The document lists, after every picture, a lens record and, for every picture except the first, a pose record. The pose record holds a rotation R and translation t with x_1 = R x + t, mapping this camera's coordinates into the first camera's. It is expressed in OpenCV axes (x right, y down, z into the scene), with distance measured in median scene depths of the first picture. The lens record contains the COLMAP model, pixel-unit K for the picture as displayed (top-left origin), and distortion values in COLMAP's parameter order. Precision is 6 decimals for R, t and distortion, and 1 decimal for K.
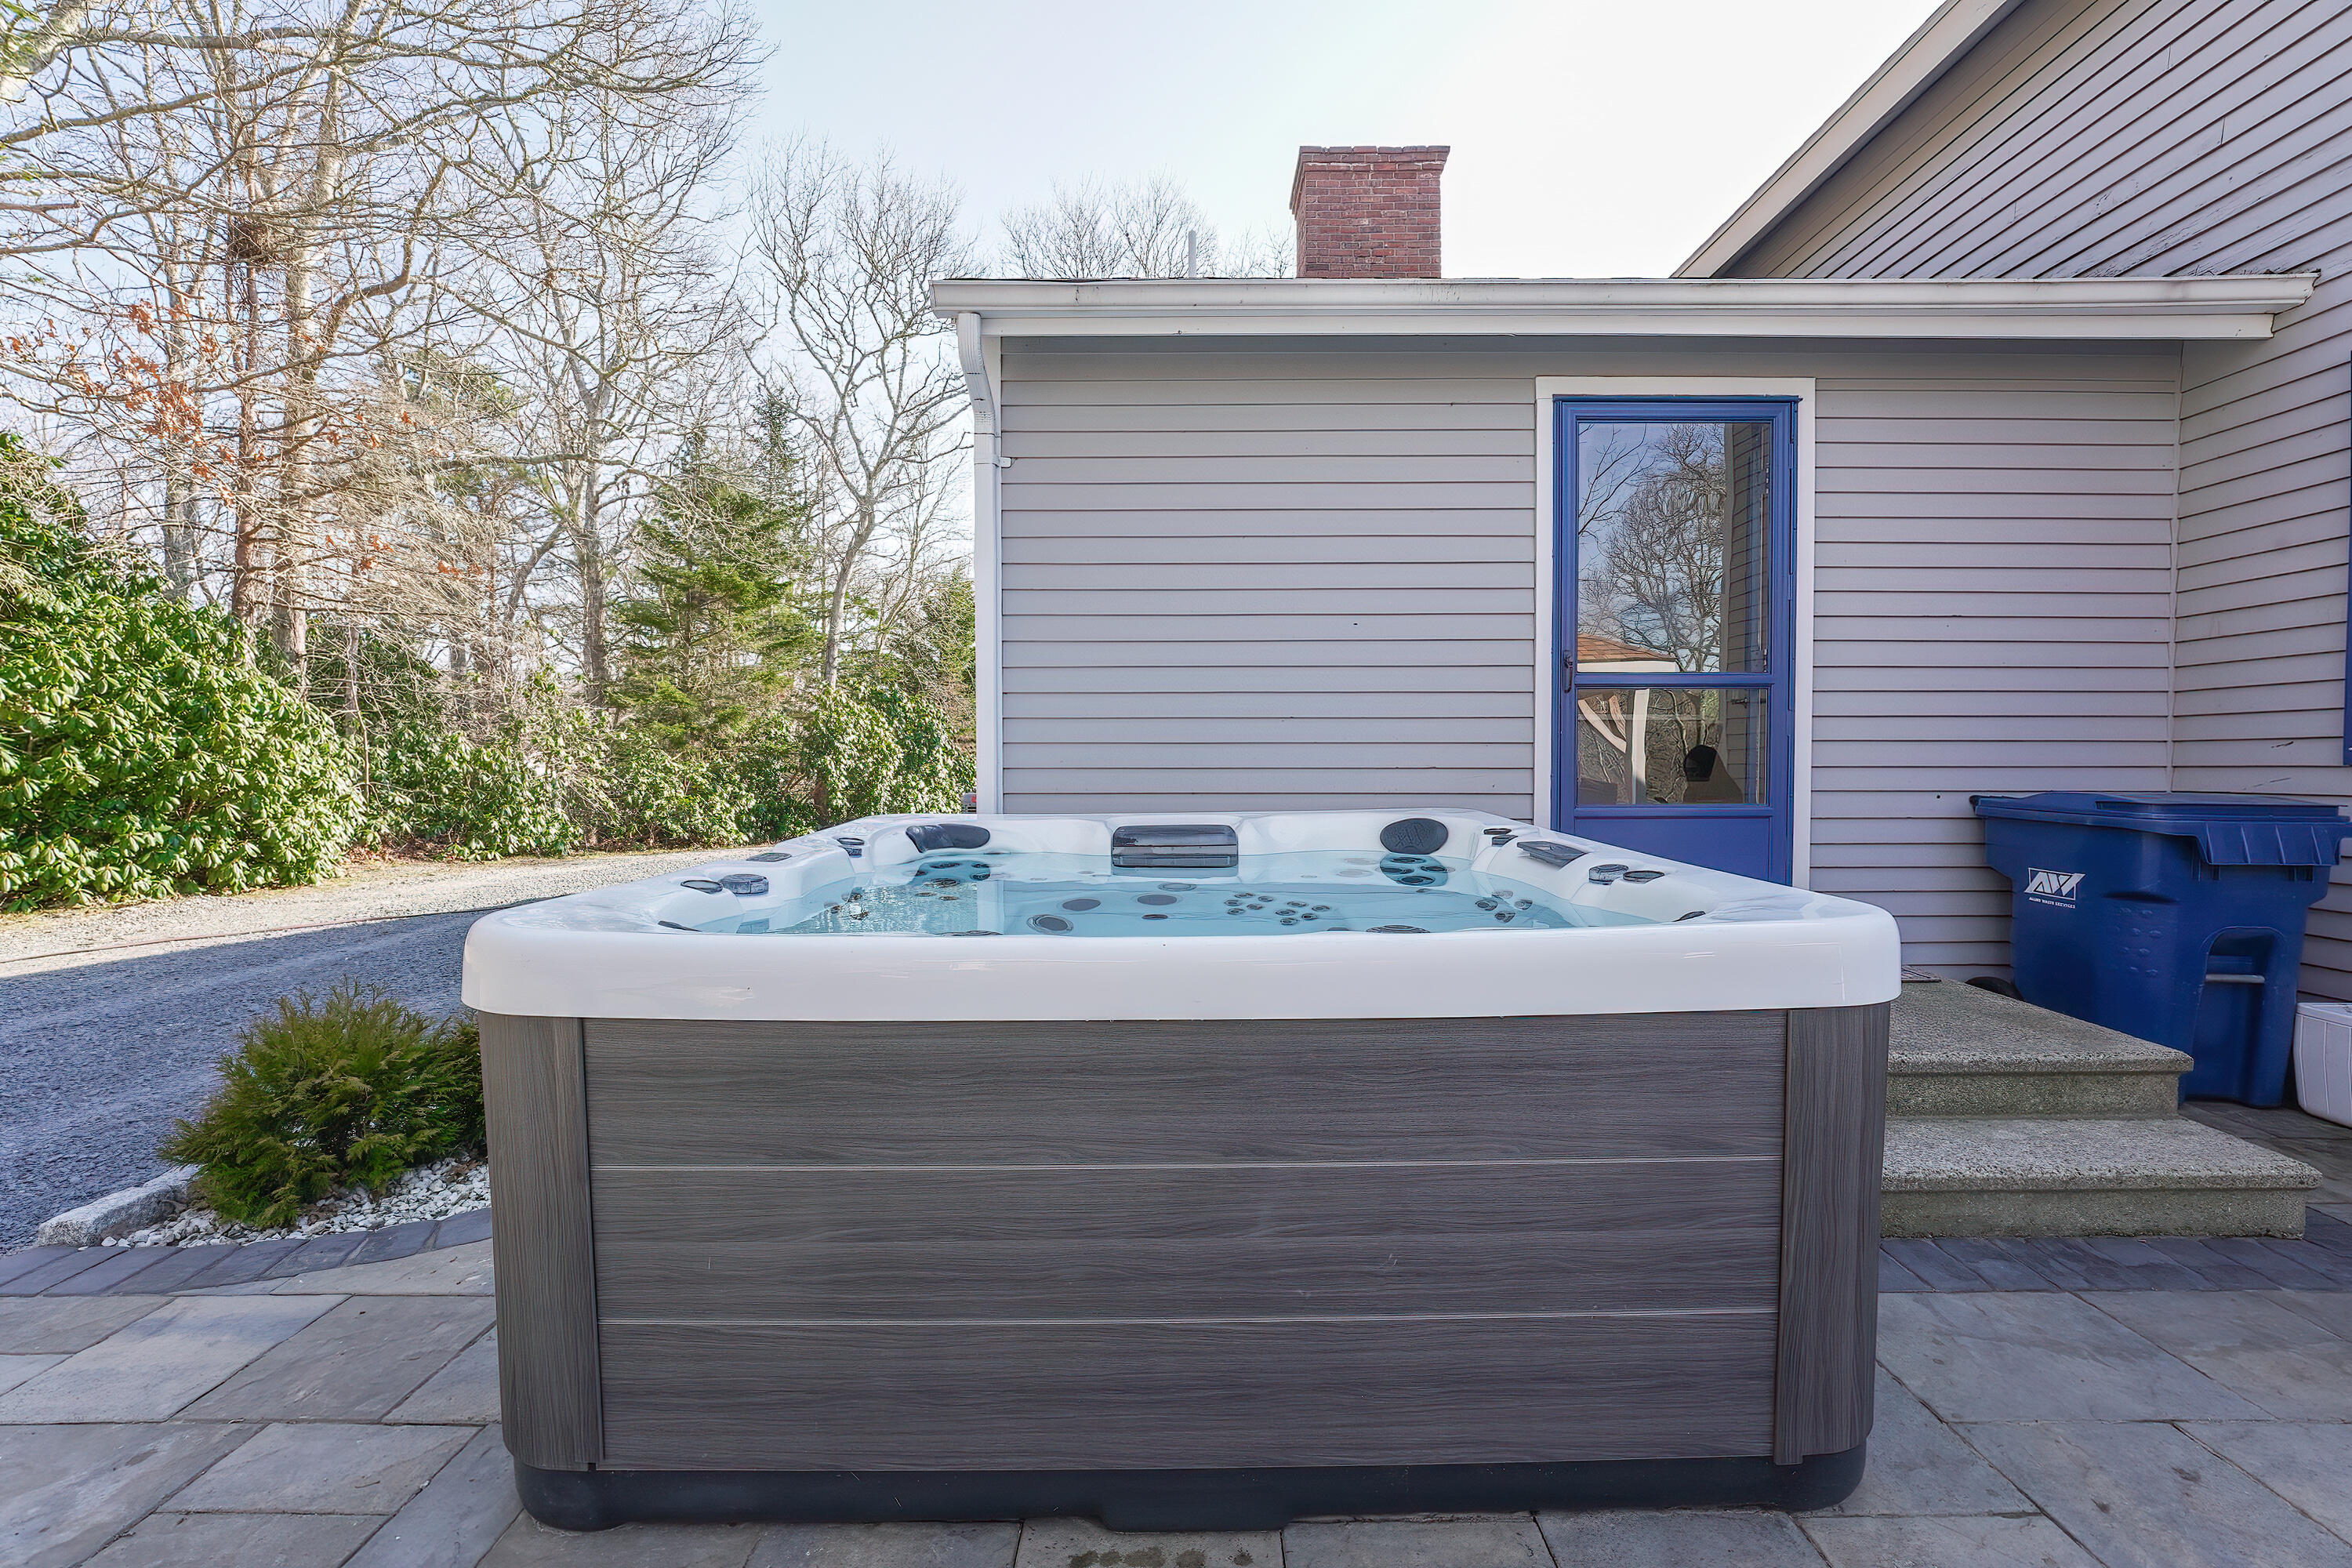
lens RADIAL K [[939.9, 0, 1176.0], [0, 939.9, 784.0], [0, 0, 1]] dist [-0.012501, 0.000193]
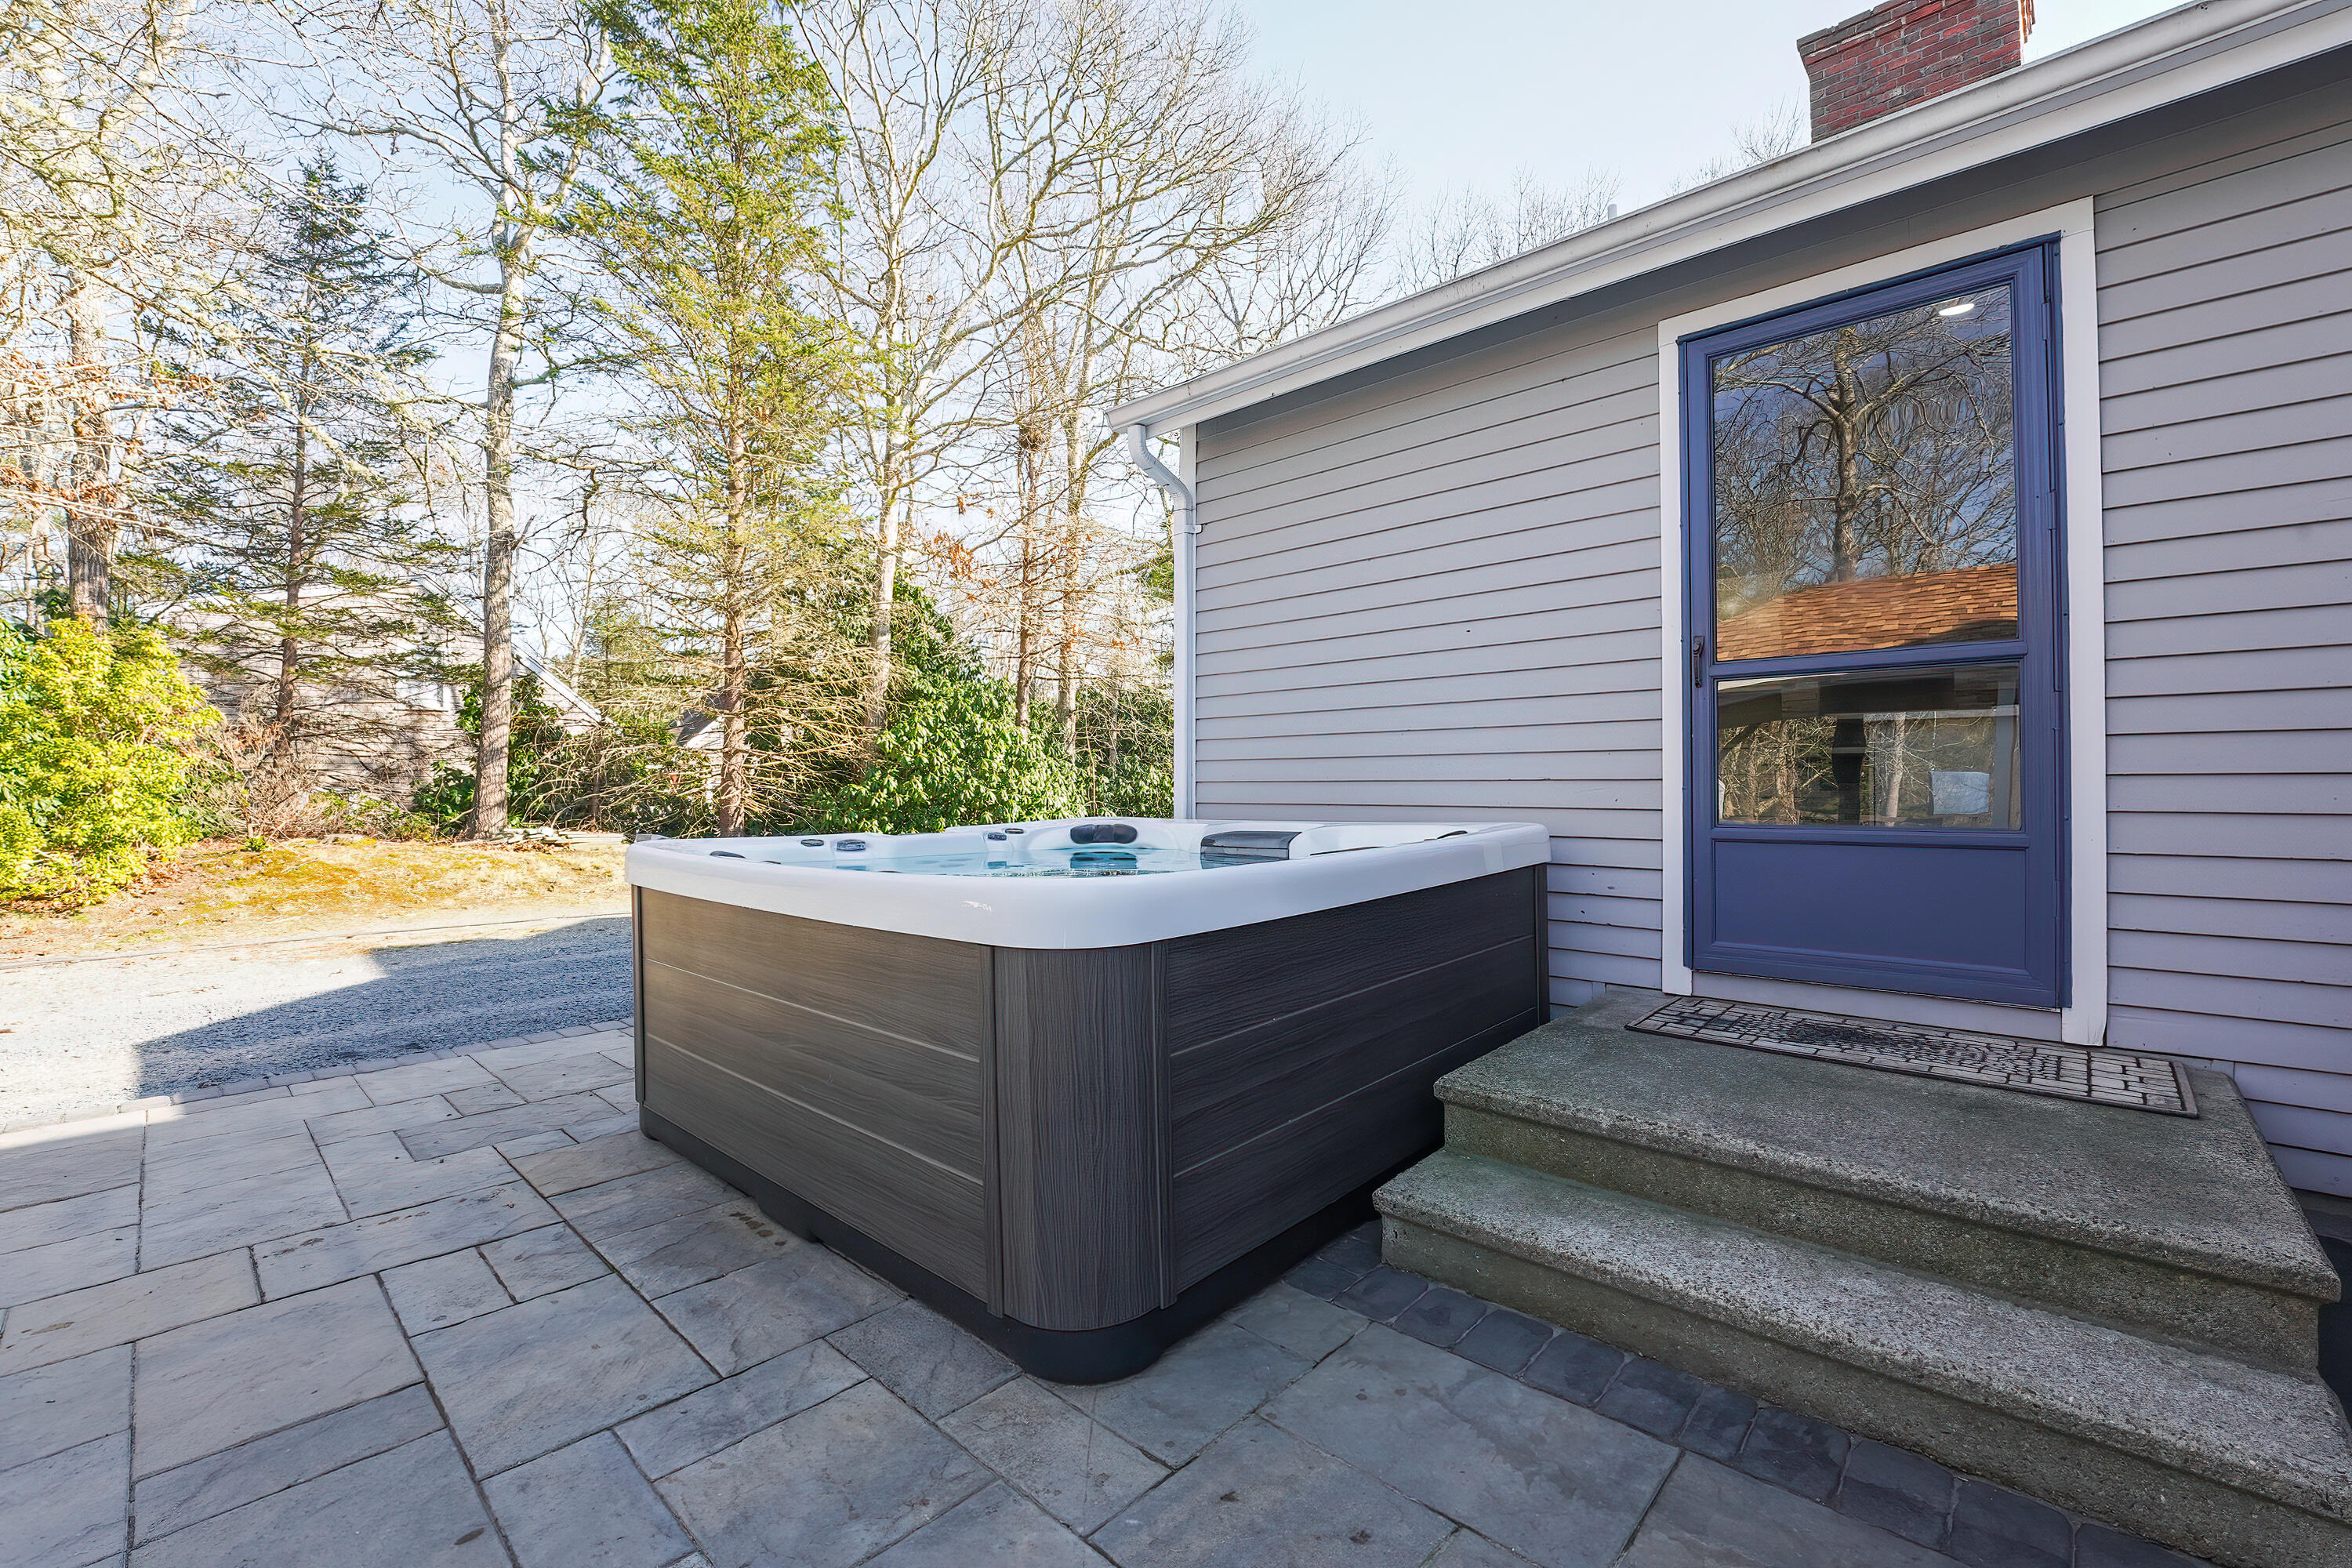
lens RADIAL K [[966.3, 0, 1174.6], [0, 966.3, 786.1], [0, 0, 1]] dist [-0.023164, -0.000381]
pose [[0.740955, 0.000309, -0.671554, 0.646824], [-0.020131, 0.999561, -0.021751, 0.016758], [0.671253, 0.029636, 0.740636, 0.070152]]
